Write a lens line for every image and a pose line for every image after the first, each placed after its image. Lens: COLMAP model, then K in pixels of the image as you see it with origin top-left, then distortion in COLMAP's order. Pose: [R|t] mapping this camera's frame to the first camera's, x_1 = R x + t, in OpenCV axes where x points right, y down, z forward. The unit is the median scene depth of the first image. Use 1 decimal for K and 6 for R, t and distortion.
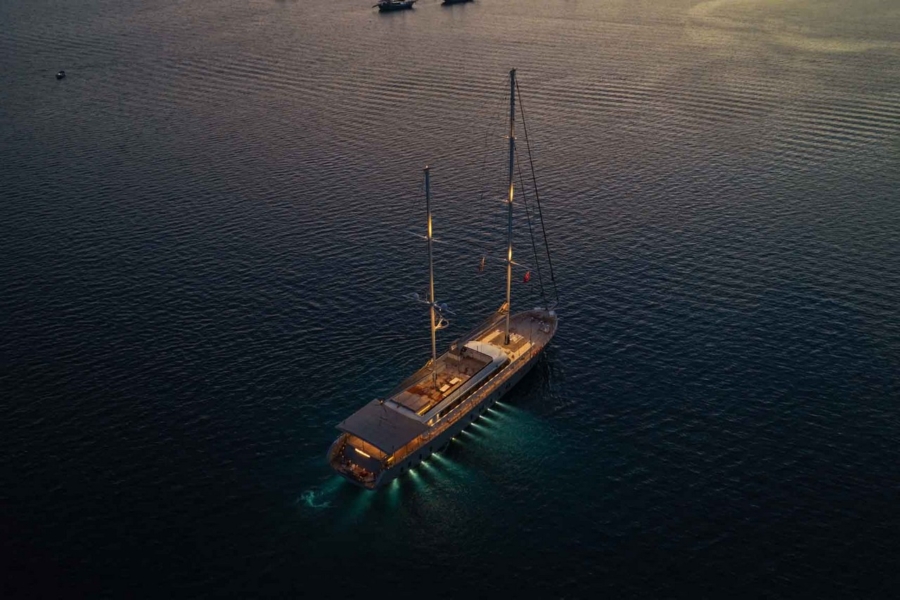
lens RADIAL K [[772.1, 0, 450.0], [0, 772.1, 300.0], [0, 0, 1]] dist [0.008188, 0.004885]
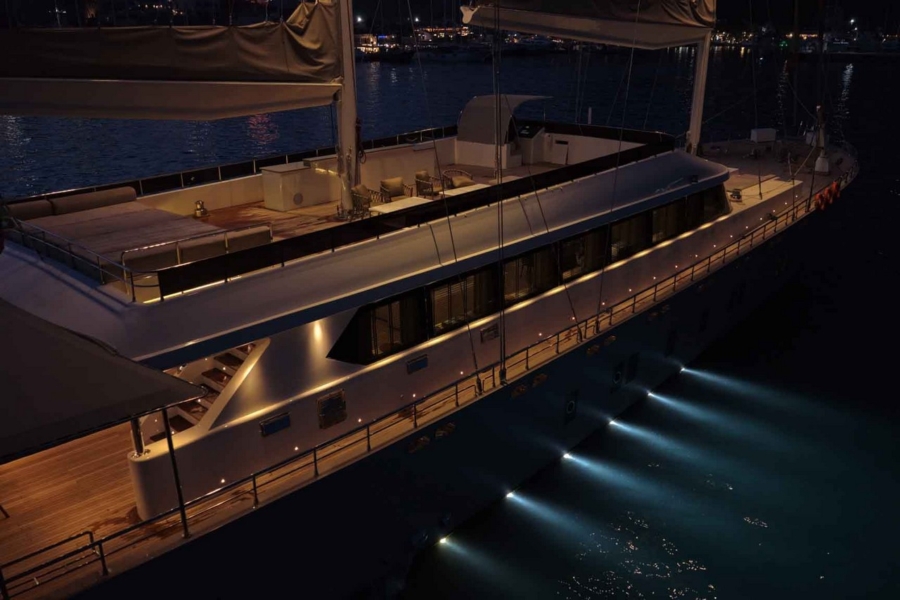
lens RADIAL K [[772.1, 0, 450.0], [0, 772.1, 300.0], [0, 0, 1]] dist [0.008188, 0.004885]
pose [[0.997319, 0.064795, -0.034010, 0.008837], [-0.068719, 0.989014, -0.130881, 0.157254], [0.025156, 0.132867, 0.990815, 0.873364]]
